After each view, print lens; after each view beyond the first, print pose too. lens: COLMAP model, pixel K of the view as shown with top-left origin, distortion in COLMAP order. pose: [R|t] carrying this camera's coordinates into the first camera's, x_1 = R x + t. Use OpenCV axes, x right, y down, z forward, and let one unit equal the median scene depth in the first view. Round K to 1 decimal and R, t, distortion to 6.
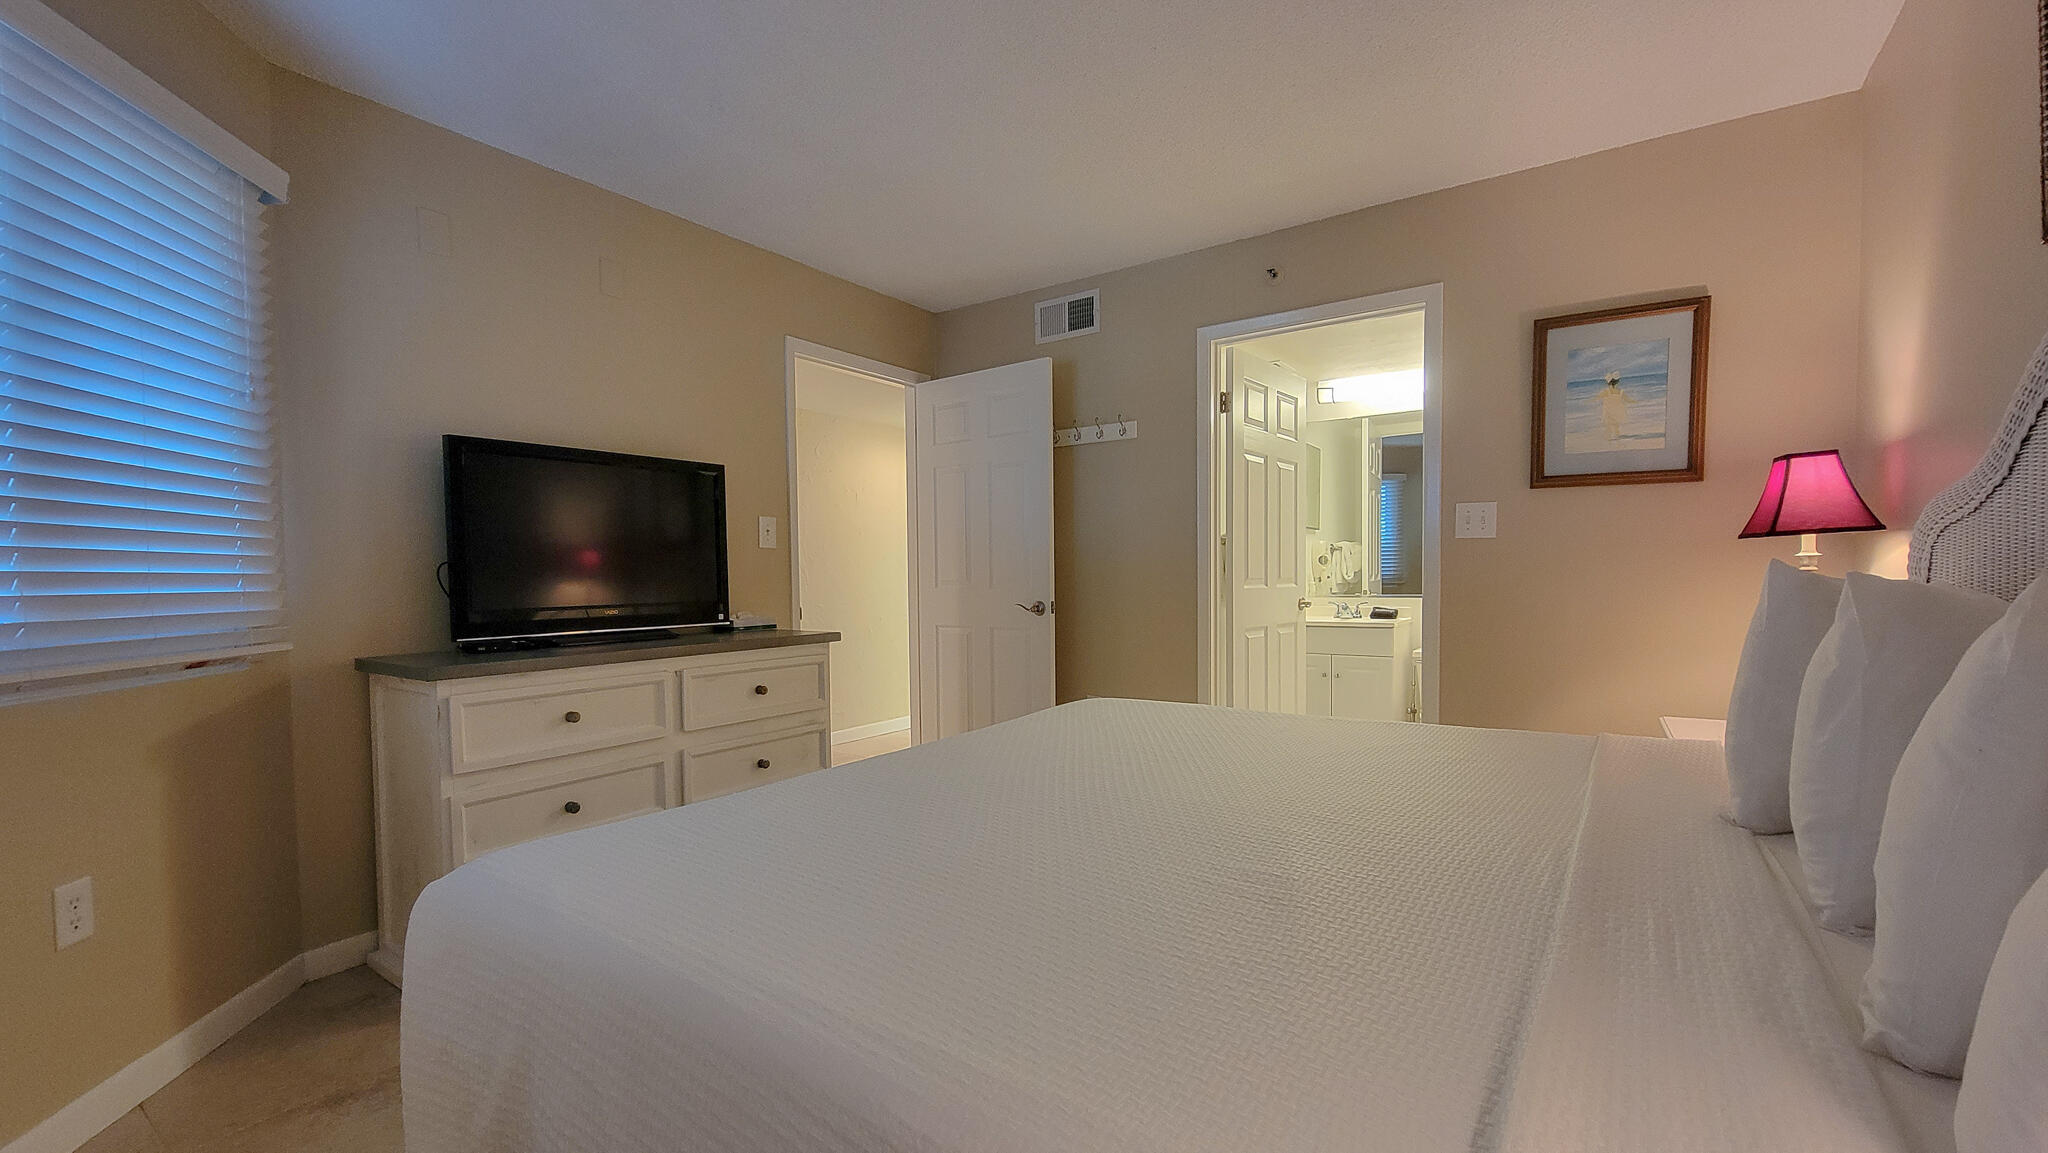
lens RADIAL K [[836.9, 0, 1014.8], [0, 836.9, 600.2], [0, 0, 1]] dist [0.001051, 0.000282]
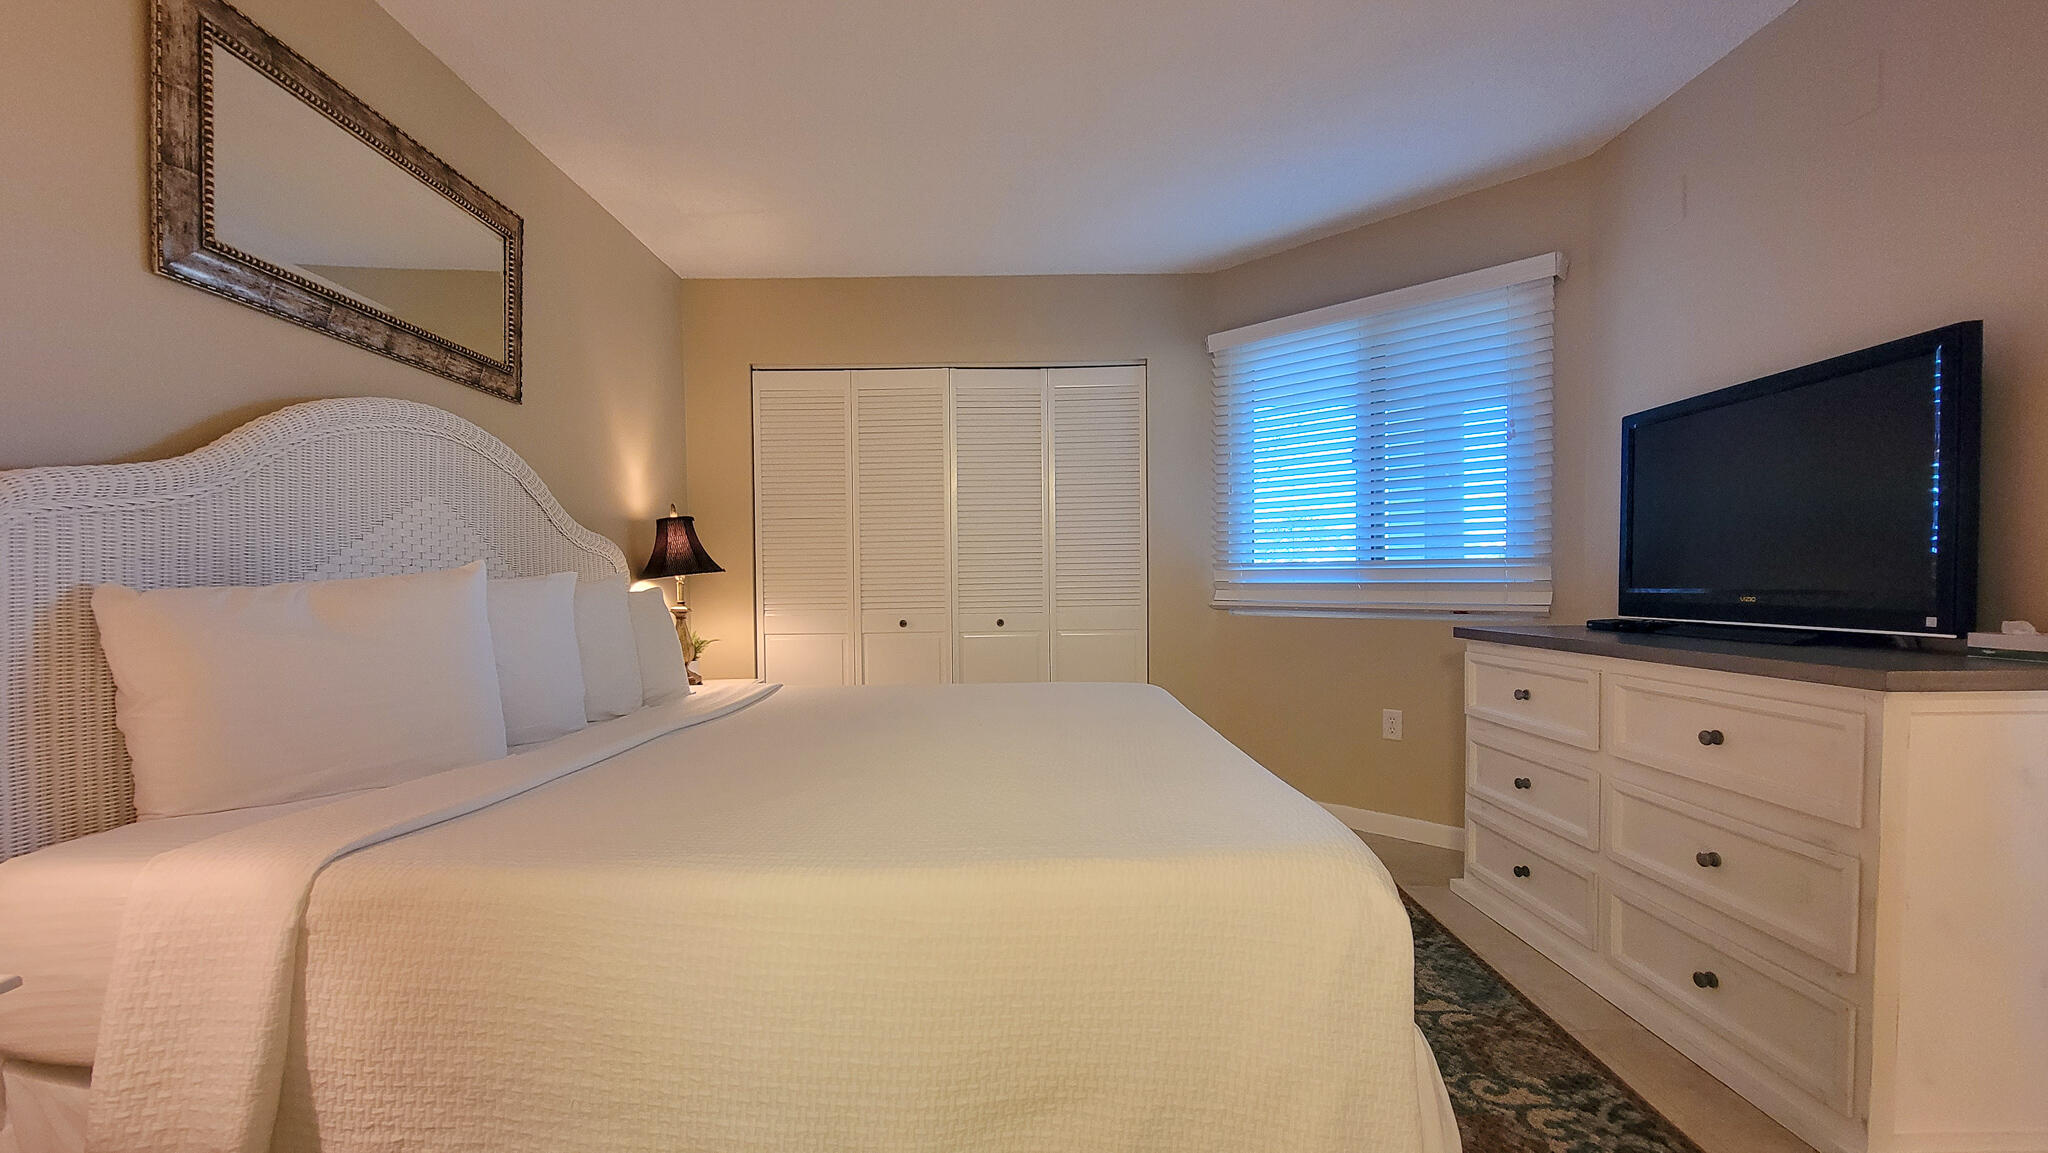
lens RADIAL K [[836.9, 0, 1014.8], [0, 836.9, 600.2], [0, 0, 1]] dist [0.001051, 0.000282]
pose [[-0.816757, 0.032800, -0.576048, 0.542749], [0.001984, 0.998537, 0.054043, -0.030489], [0.576978, 0.042998, -0.815627, 1.432016]]
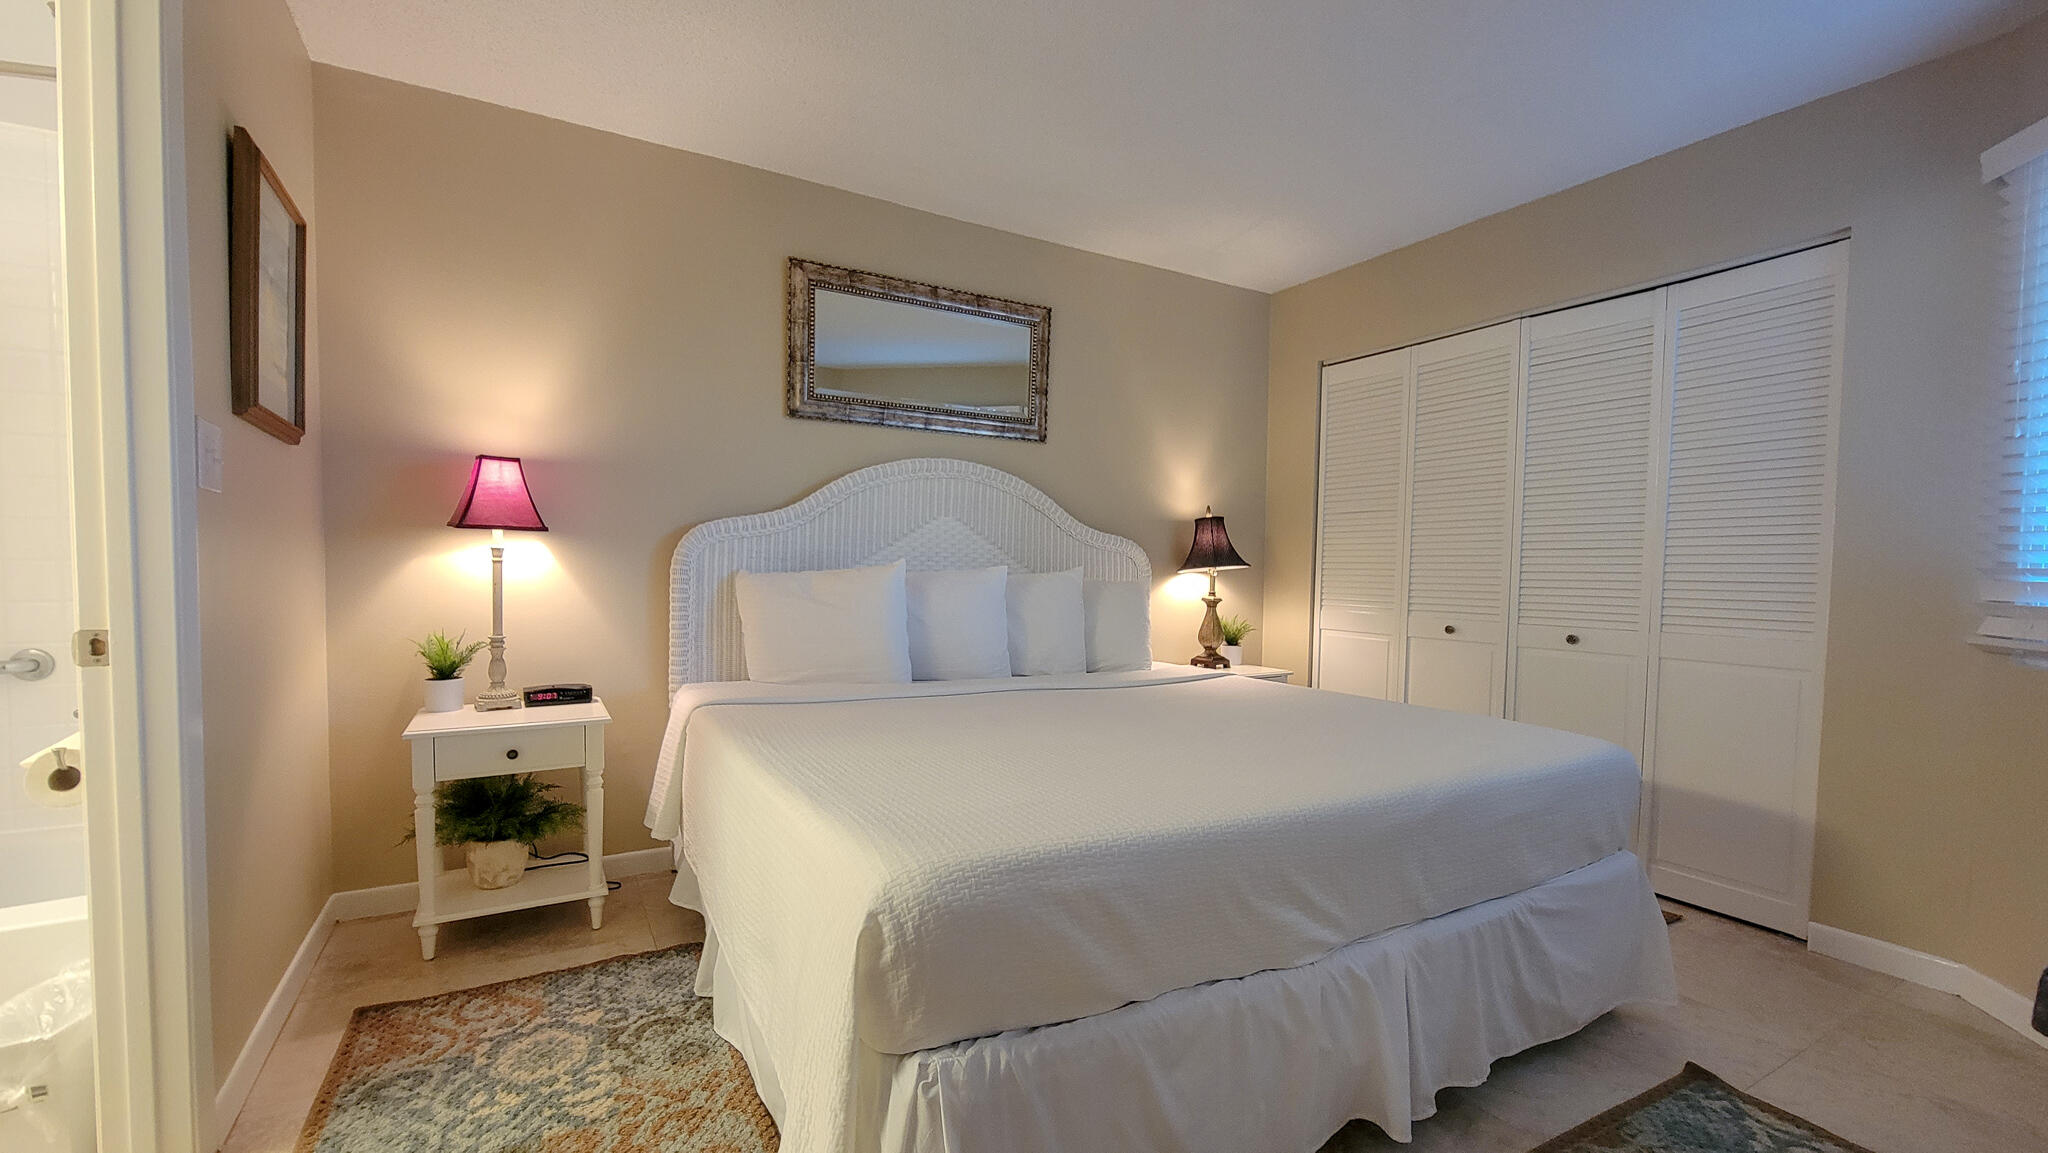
lens RADIAL K [[836.9, 0, 1014.8], [0, 836.9, 600.2], [0, 0, 1]] dist [0.001051, 0.000282]
pose [[-0.907762, -0.020548, 0.418983, -0.143449], [0.007586, 0.997832, 0.065372, -0.044843], [-0.419418, 0.062521, -0.905638, 1.562703]]
